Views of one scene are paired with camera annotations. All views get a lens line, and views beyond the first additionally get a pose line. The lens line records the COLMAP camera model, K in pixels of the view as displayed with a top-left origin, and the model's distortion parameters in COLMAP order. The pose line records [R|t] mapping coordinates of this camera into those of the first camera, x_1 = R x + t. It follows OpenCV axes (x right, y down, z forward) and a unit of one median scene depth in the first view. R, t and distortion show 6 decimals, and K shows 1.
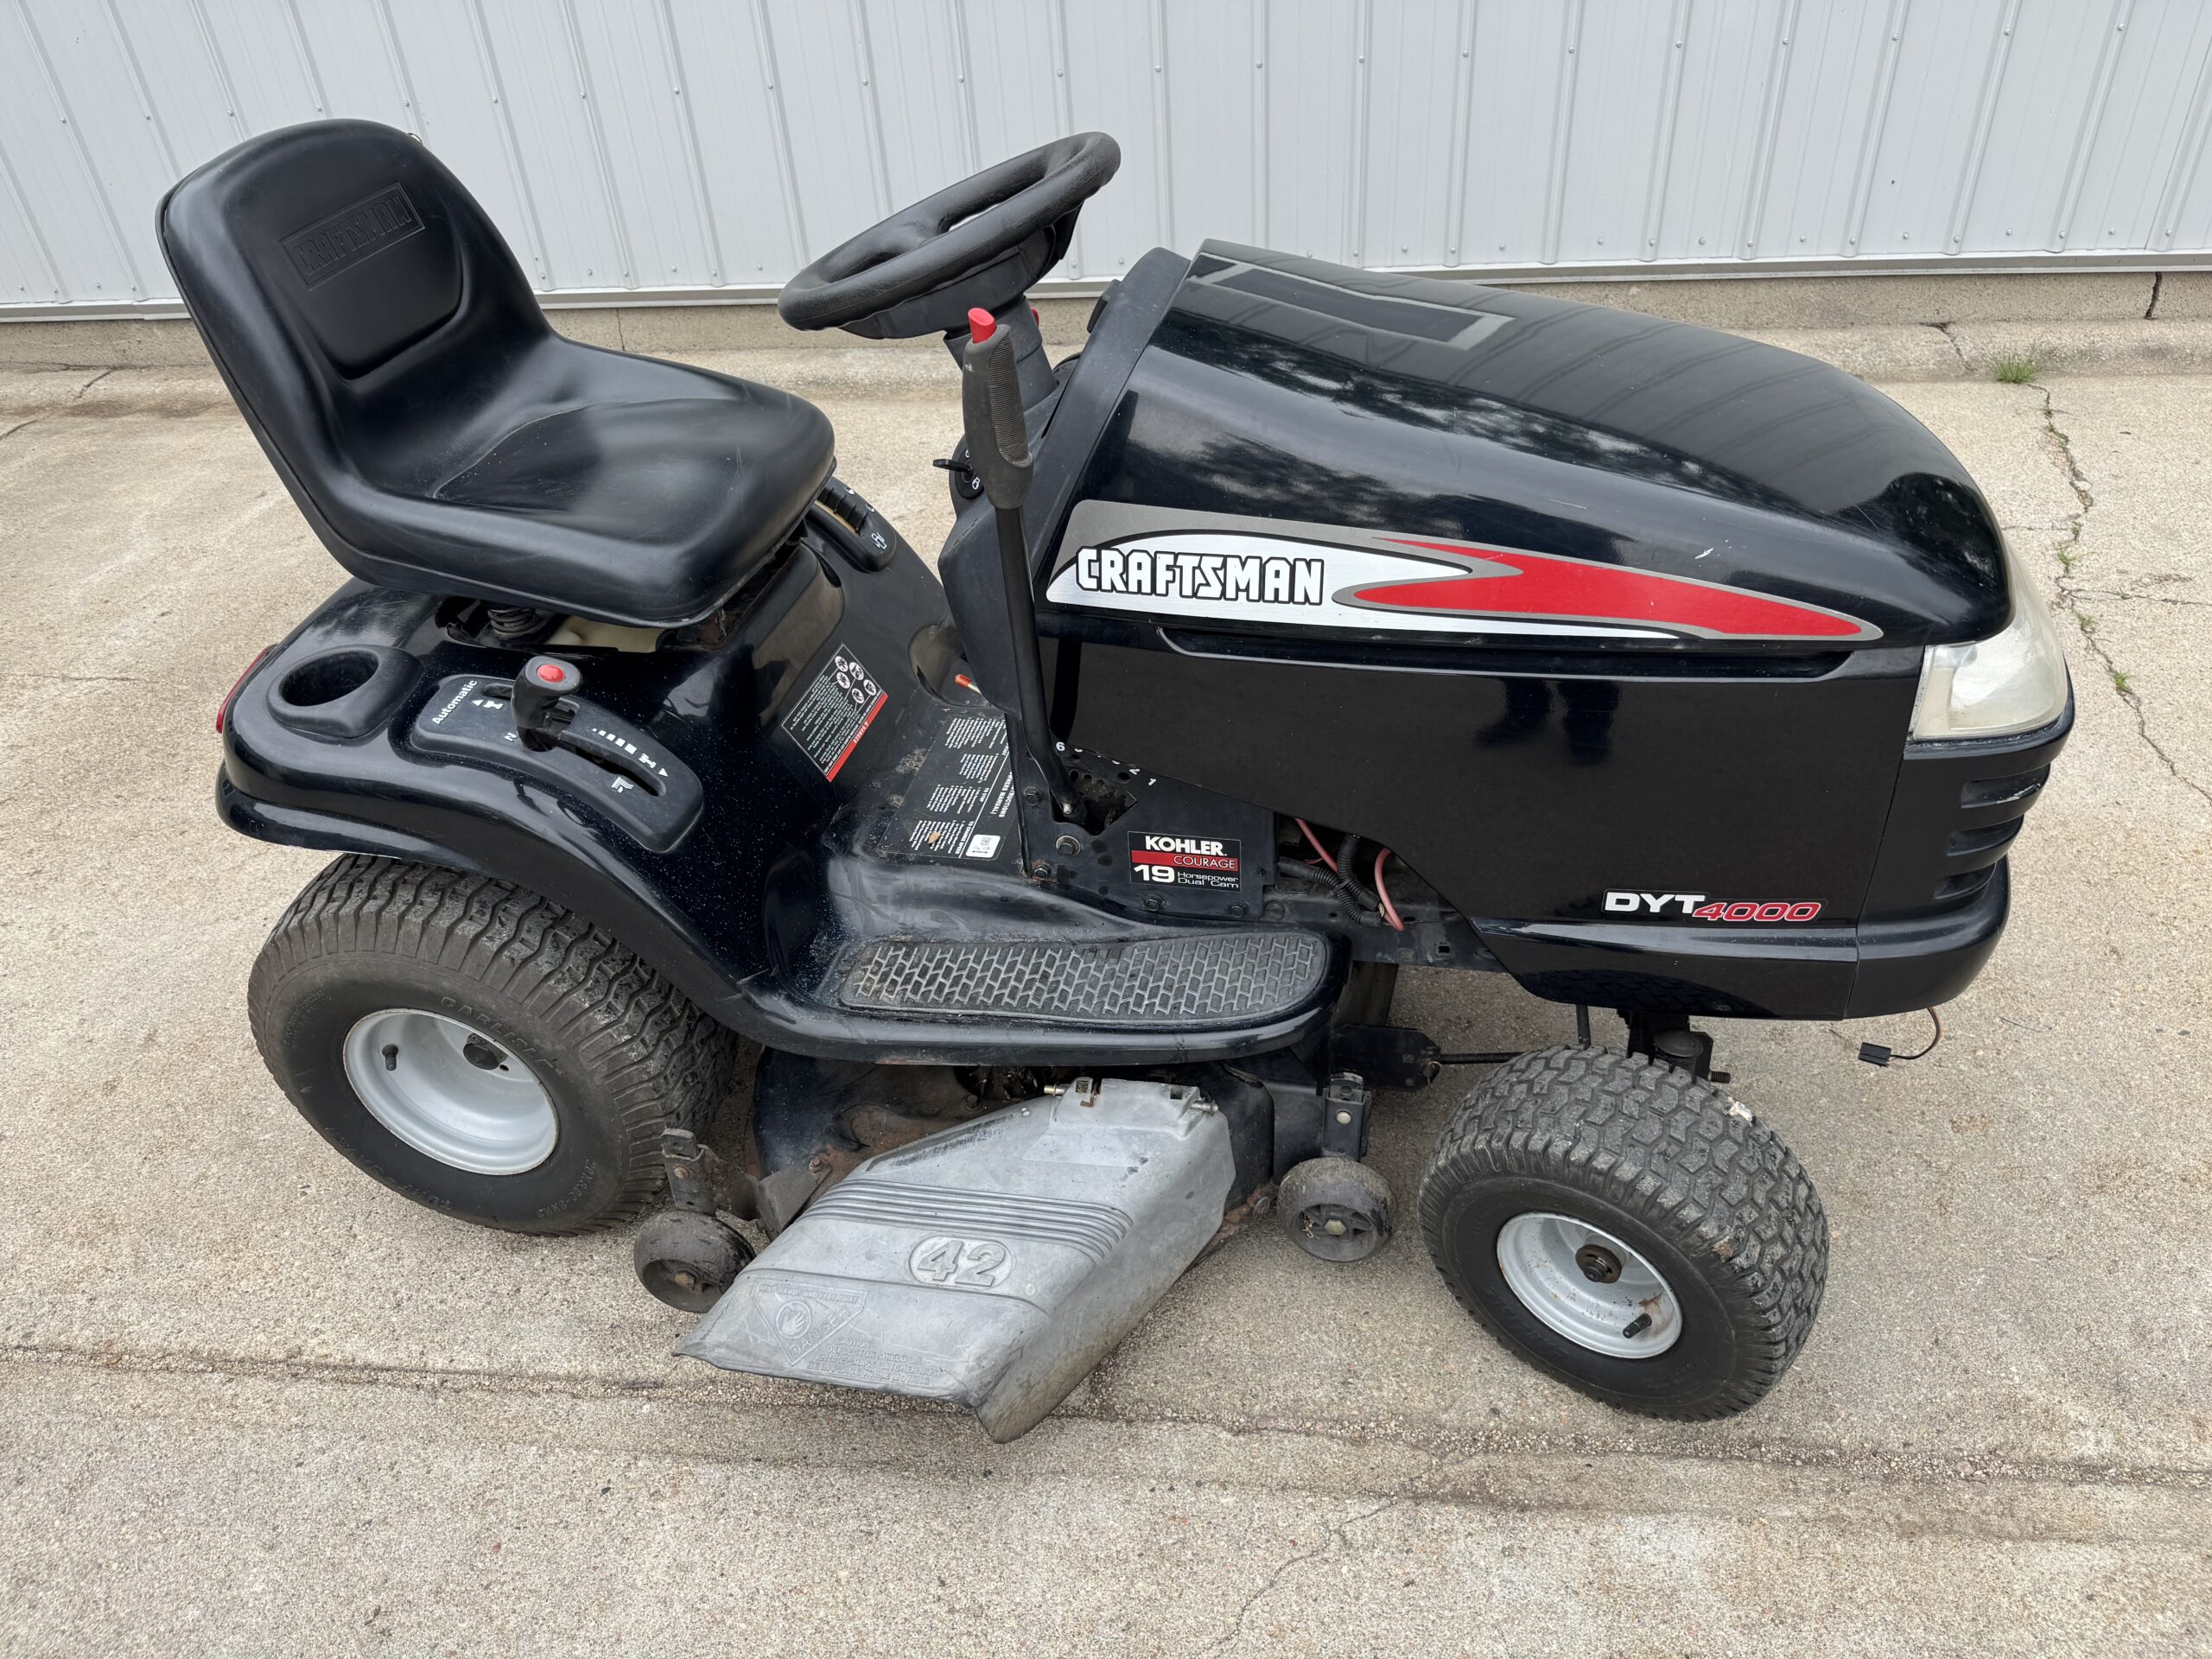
lens RADIAL K [[1571.5, 0, 1094.1], [0, 1571.5, 830.4], [0, 0, 1]] dist [0.050426, -0.066427]
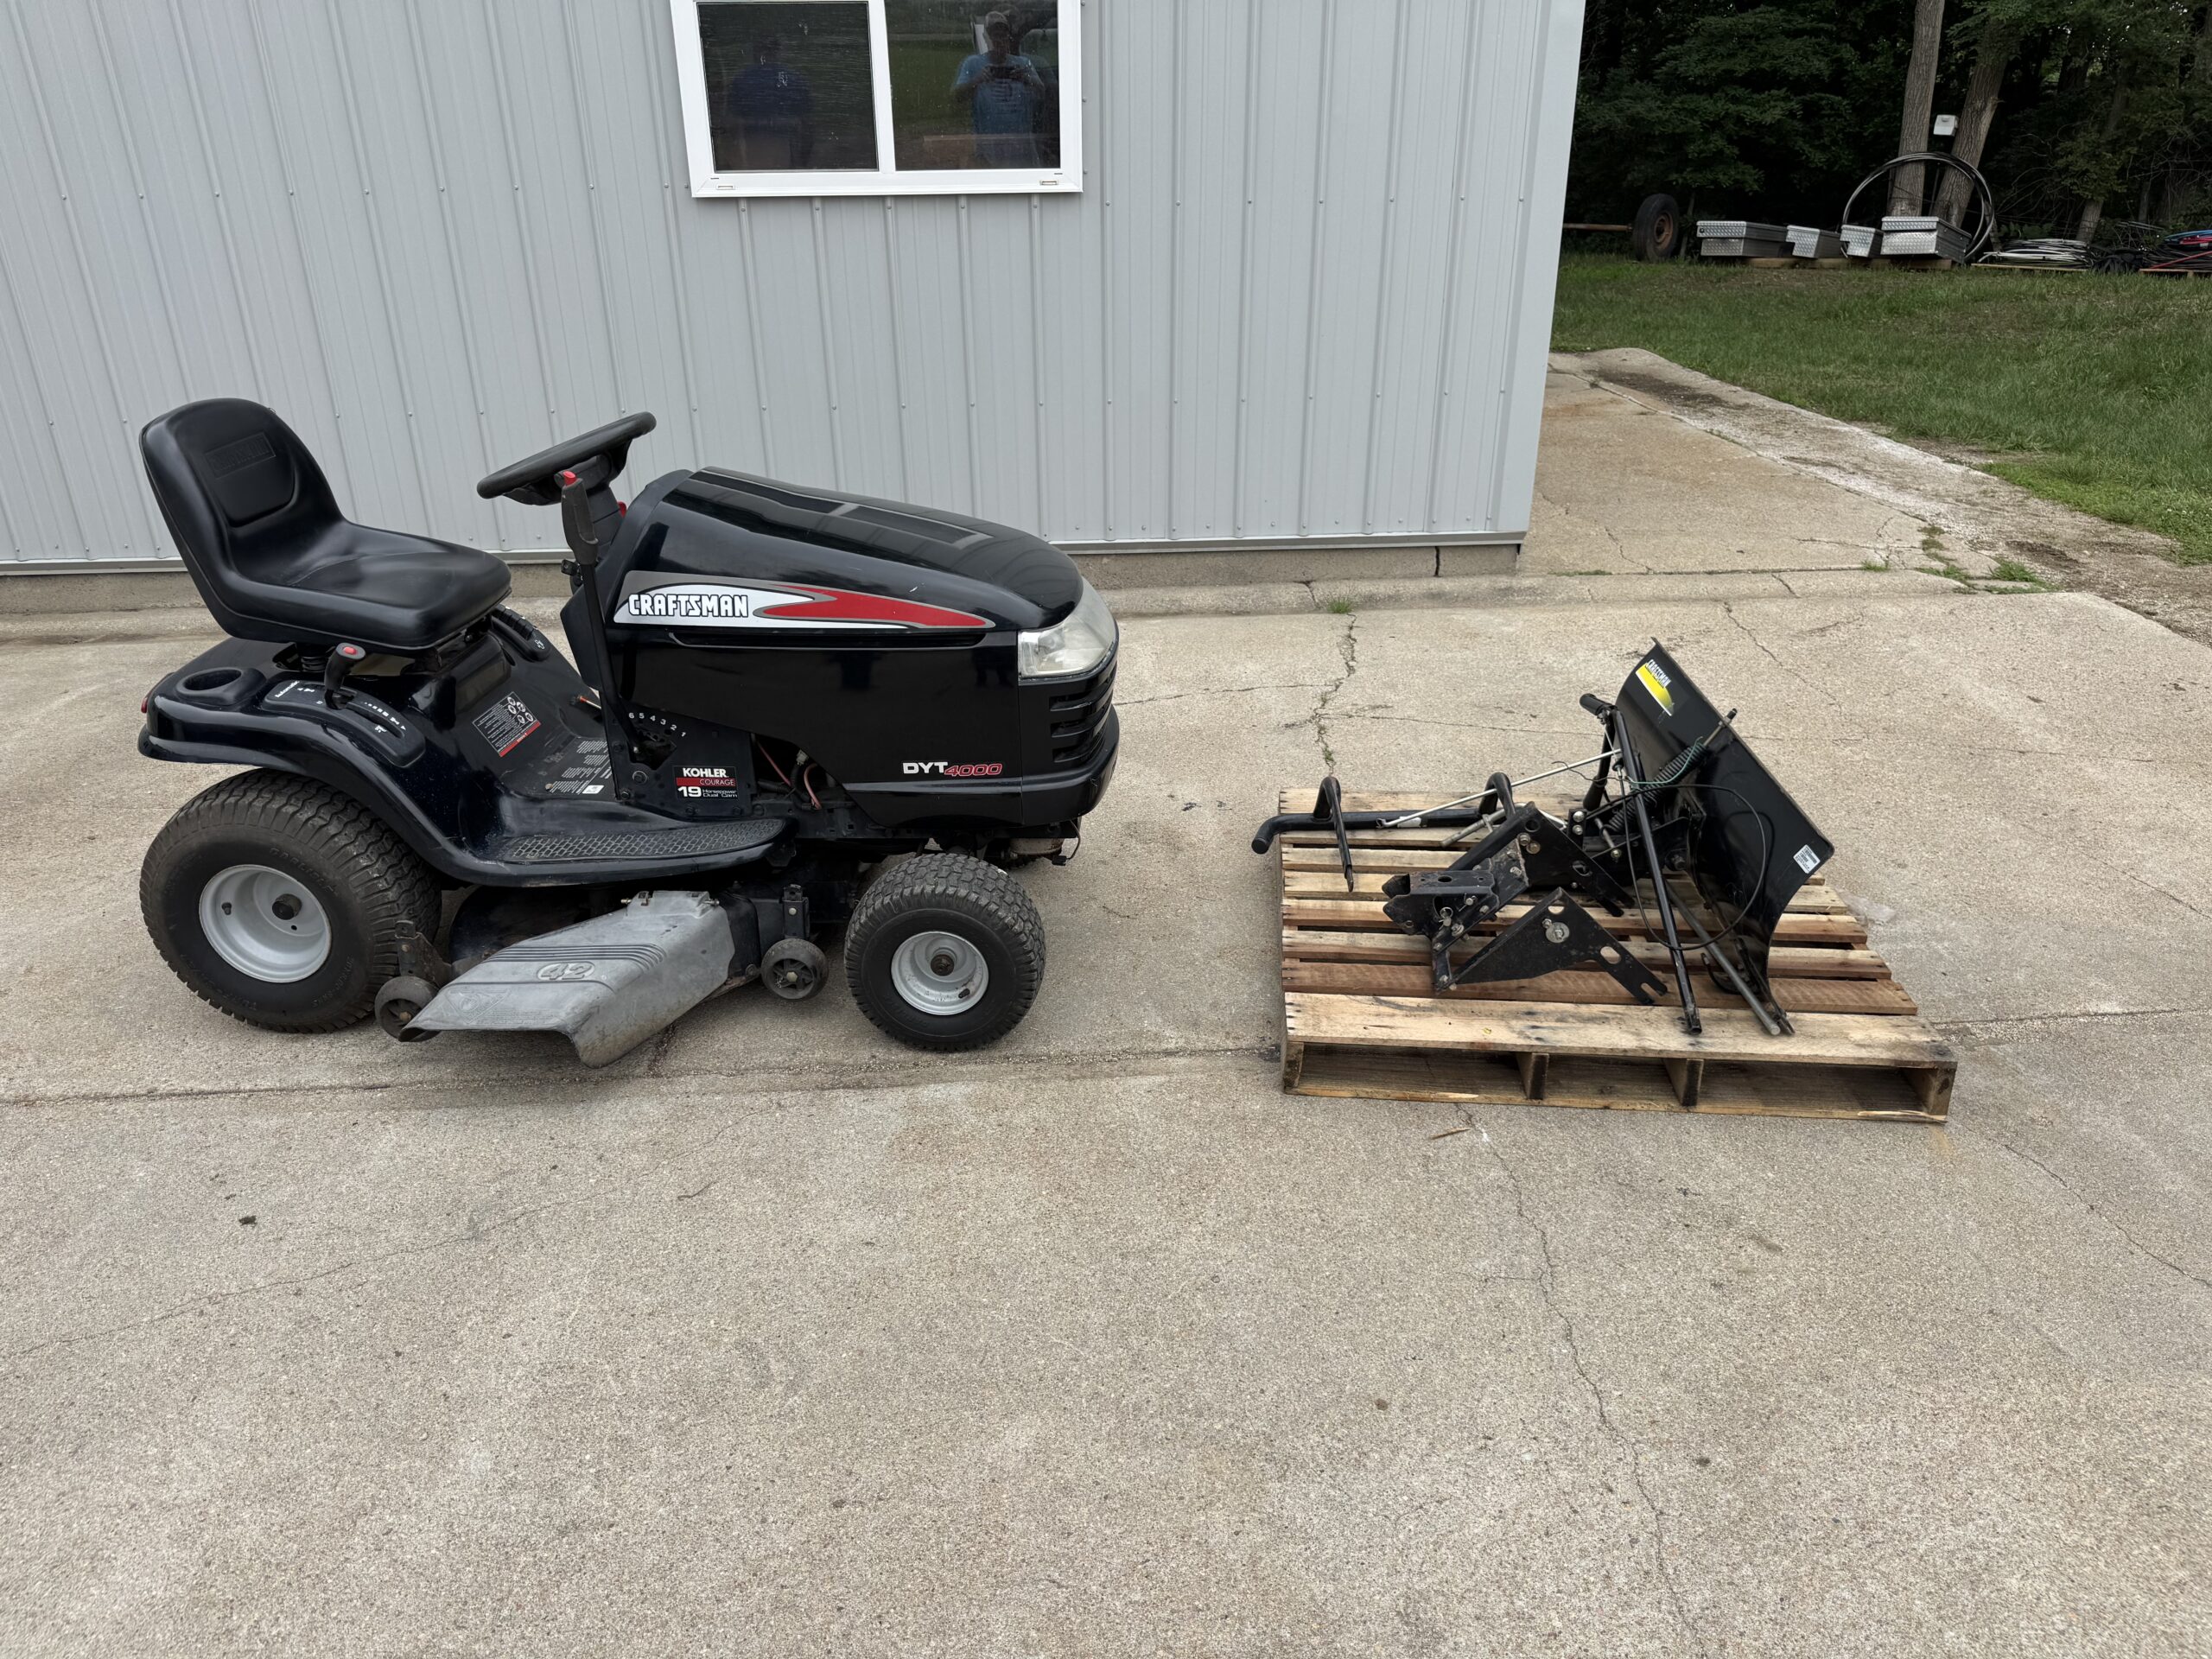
lens RADIAL K [[1571.5, 0, 1089.0], [0, 1571.5, 791.4], [0, 0, 1]] dist [0.050426, -0.066427]
pose [[0.985026, -0.020380, 0.171200, 0.185571], [0.058841, 0.973107, -0.222710, 0.468860], [-0.162057, 0.229449, 0.959735, -0.841461]]
